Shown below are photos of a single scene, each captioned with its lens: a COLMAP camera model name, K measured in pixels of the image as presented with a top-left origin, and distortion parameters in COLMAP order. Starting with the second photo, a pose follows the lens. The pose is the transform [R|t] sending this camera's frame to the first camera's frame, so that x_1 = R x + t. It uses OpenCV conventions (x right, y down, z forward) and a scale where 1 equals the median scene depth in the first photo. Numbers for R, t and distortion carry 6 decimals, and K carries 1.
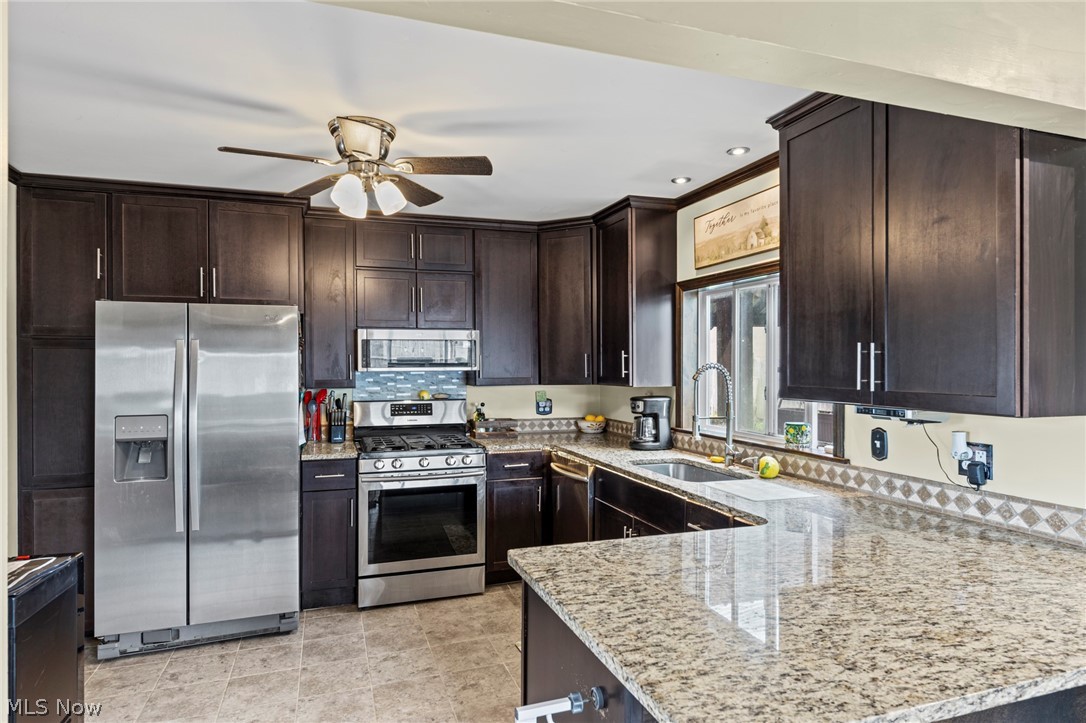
lens RADIAL K [[649.2, 0, 533.1], [0, 649.2, 360.9], [0, 0, 1]] dist [0.015446, -0.011893]
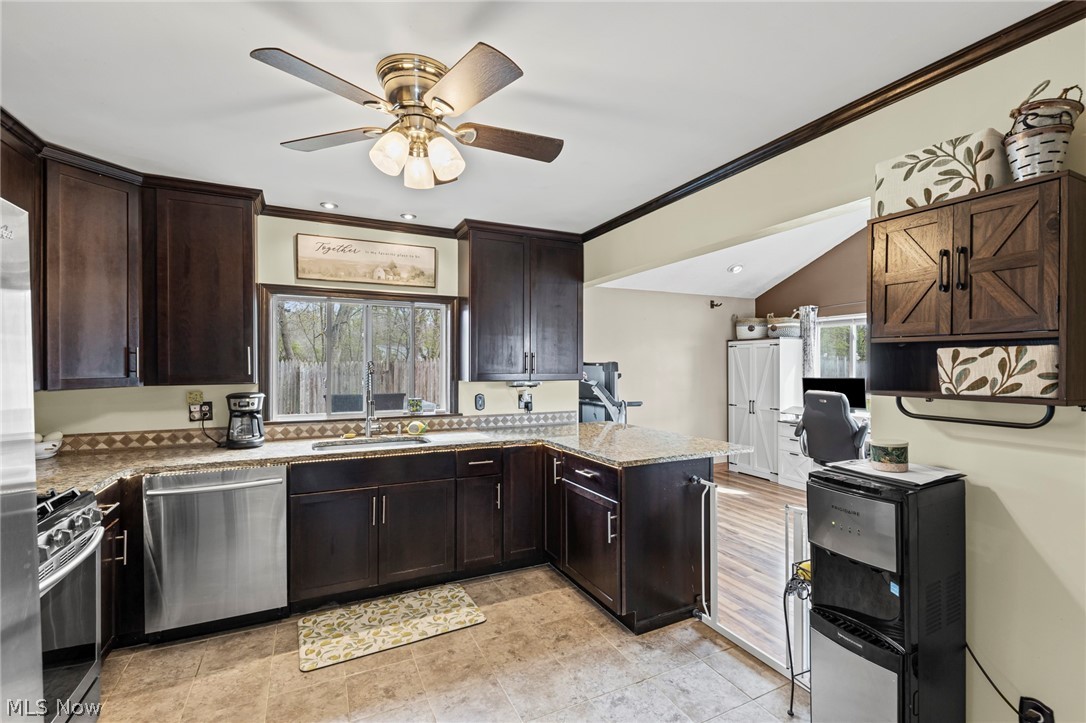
lens RADIAL K [[487.3, 0, 548.0], [0, 487.3, 364.8], [0, 0, 1]] dist [0.008313, -0.001649]
pose [[-0.144135, -0.003666, 0.989551, -0.697622], [-0.007555, 0.999968, 0.002604, 0.005801], [-0.989529, -0.007101, -0.144158, 0.721838]]
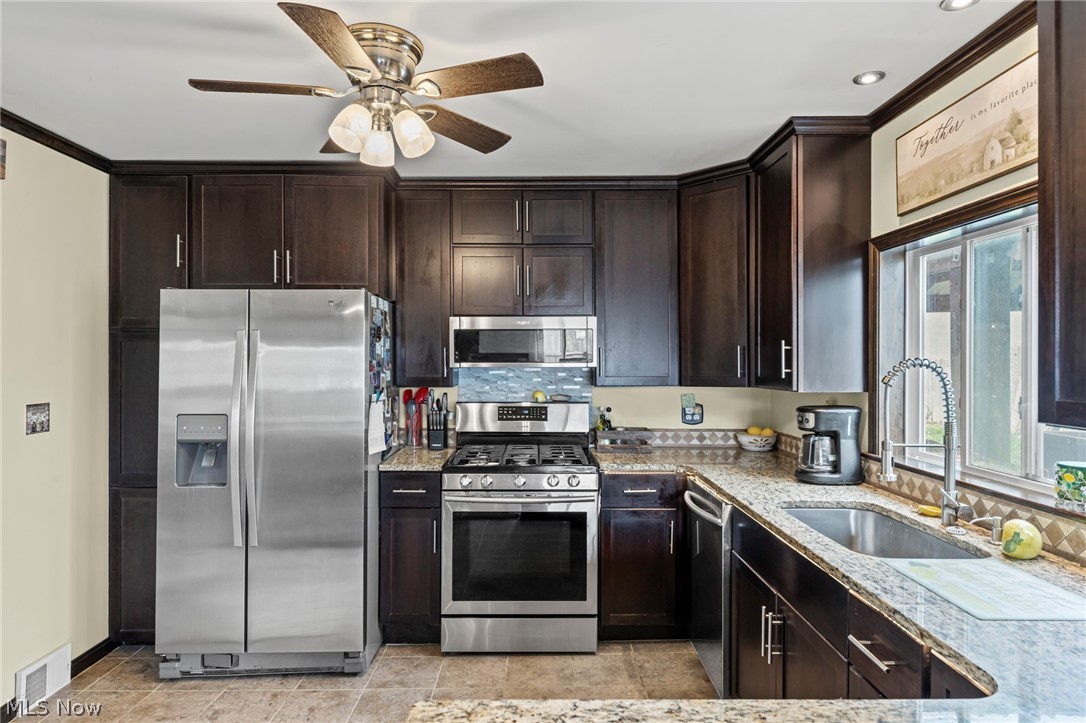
lens RADIAL K [[649.2, 0, 535.4], [0, 649.2, 358.0], [0, 0, 1]] dist [0.015446, -0.011893]
pose [[0.948447, 0.002071, -0.316930, 0.116470], [-0.001537, 0.999997, 0.001936, 0.002369], [0.316933, -0.001349, 0.948447, 0.268899]]
